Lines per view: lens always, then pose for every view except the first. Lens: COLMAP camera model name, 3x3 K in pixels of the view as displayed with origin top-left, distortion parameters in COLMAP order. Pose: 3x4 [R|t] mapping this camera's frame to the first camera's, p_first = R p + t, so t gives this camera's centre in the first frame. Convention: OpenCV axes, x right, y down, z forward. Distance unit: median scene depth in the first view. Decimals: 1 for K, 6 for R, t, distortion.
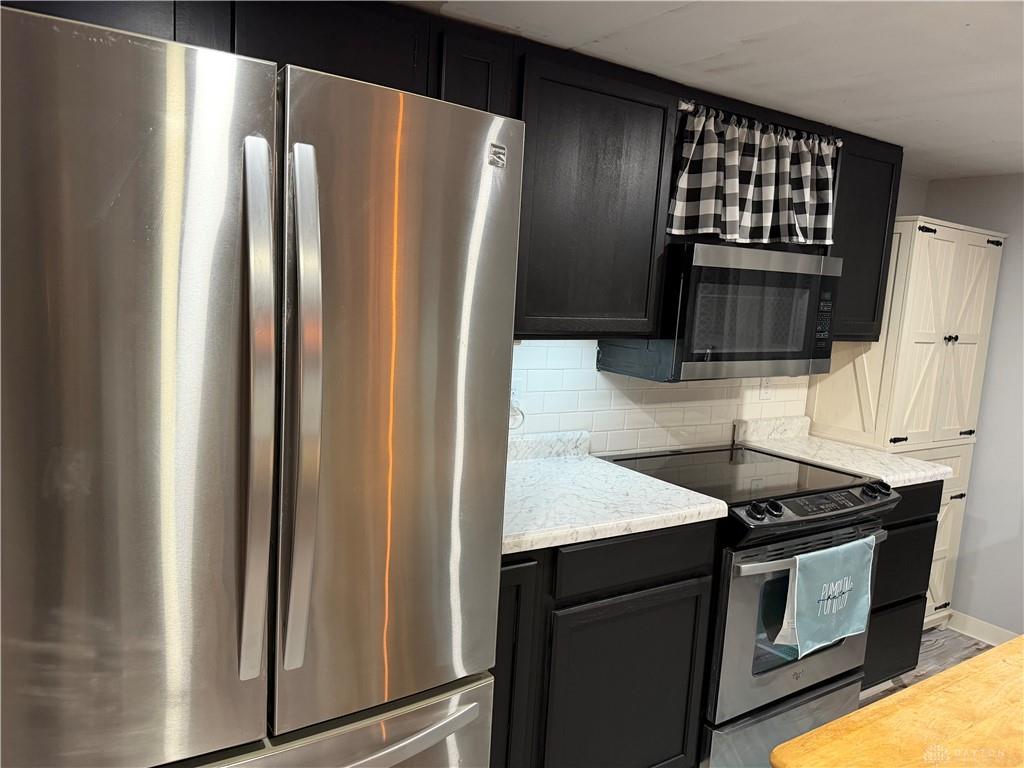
lens RADIAL K [[721.1, 0, 502.4], [0, 721.1, 384.8], [0, 0, 1]] dist [0.045886, -0.071059]
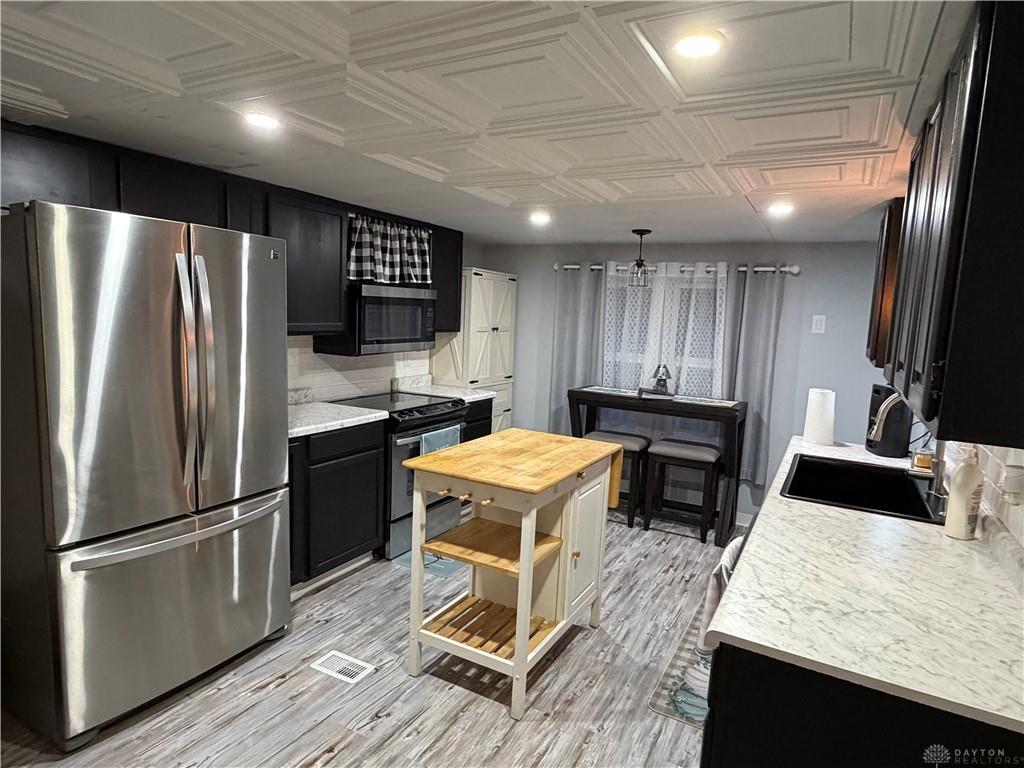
lens RADIAL K [[596.1, 0, 510.2], [0, 596.1, 386.1], [0, 0, 1]] dist [0.003224, 0.000322]
pose [[0.877984, -0.081931, 0.471627, -0.150950], [0.075159, 0.996618, 0.033217, 0.050407], [-0.472753, 0.006283, 0.881173, -0.556306]]
